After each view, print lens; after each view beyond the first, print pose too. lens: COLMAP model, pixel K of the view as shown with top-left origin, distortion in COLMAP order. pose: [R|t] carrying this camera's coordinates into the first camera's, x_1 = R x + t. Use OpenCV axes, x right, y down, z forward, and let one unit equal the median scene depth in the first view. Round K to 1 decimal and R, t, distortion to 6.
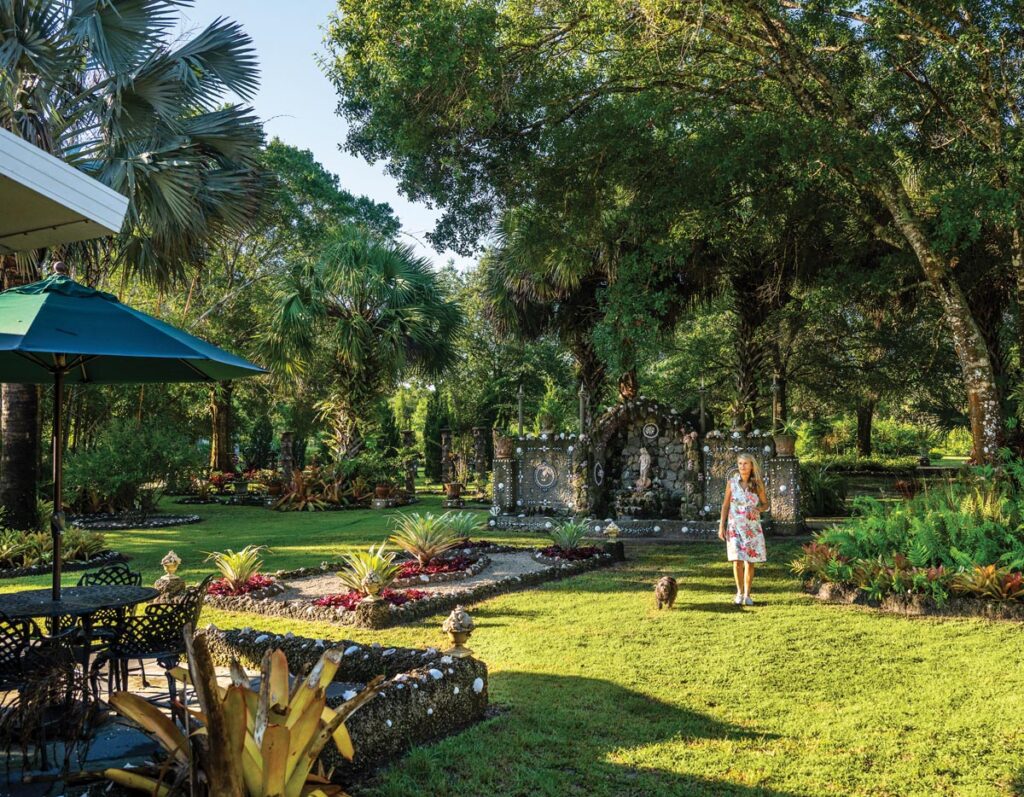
lens RADIAL K [[760.8, 0, 512.2], [0, 760.8, 400.0], [0, 0, 1]] dist [-0.003437, 0.000821]
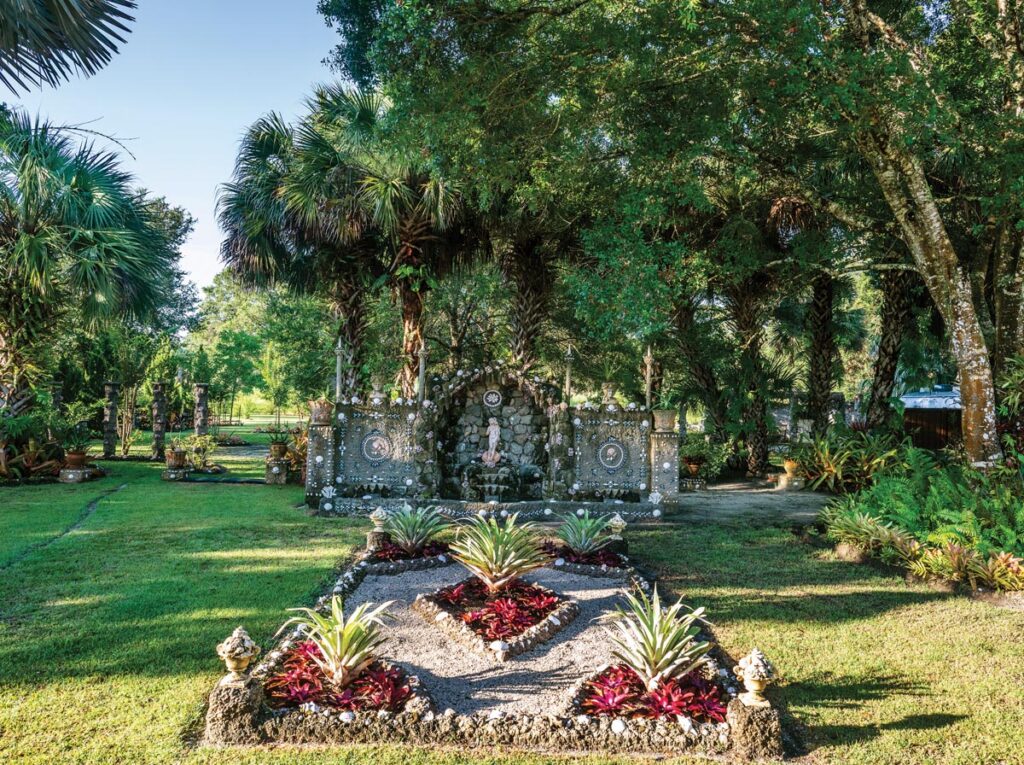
lens RADIAL K [[762.2, 0, 511.9], [0, 762.2, 379.1], [0, 0, 1]] dist [0.000241, 0.002014]
pose [[0.900840, 0.046615, 0.431641, -0.205743], [-0.056033, 0.998387, 0.009121, 0.008305], [-0.430520, -0.032403, 0.901999, 0.192015]]
